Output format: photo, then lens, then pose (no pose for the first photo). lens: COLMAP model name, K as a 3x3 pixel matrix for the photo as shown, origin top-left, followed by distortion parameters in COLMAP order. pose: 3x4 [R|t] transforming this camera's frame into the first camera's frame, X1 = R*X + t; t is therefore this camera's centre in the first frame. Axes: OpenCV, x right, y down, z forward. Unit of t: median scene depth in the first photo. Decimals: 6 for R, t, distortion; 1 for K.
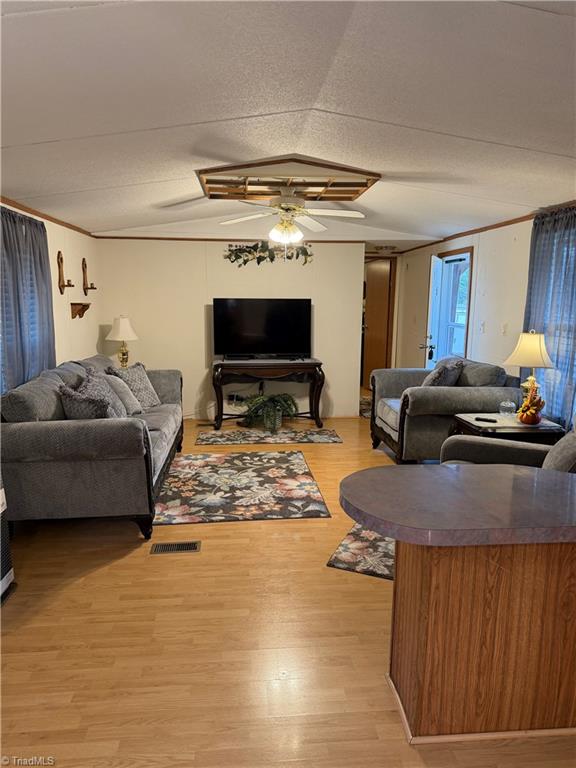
lens RADIAL K [[546.6, 0, 273.8], [0, 546.6, 383.9], [0, 0, 1]] dist [0.062427, -0.072989]
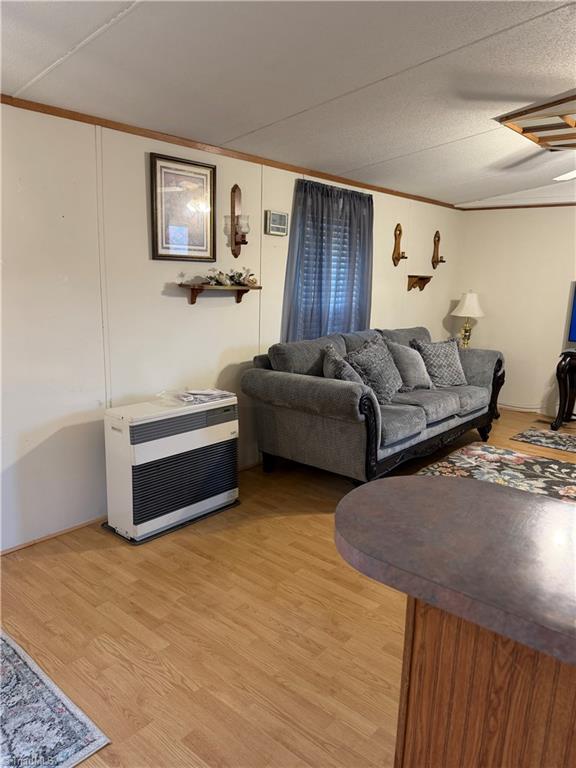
lens RADIAL K [[546.6, 0, 289.9], [0, 546.6, 377.3], [0, 0, 1]] dist [0.062427, -0.072989]
pose [[0.716243, 0.150405, -0.681450, 0.251662], [-0.138725, 0.987696, 0.072190, -0.002159], [0.683924, 0.042829, 0.728295, 0.142224]]
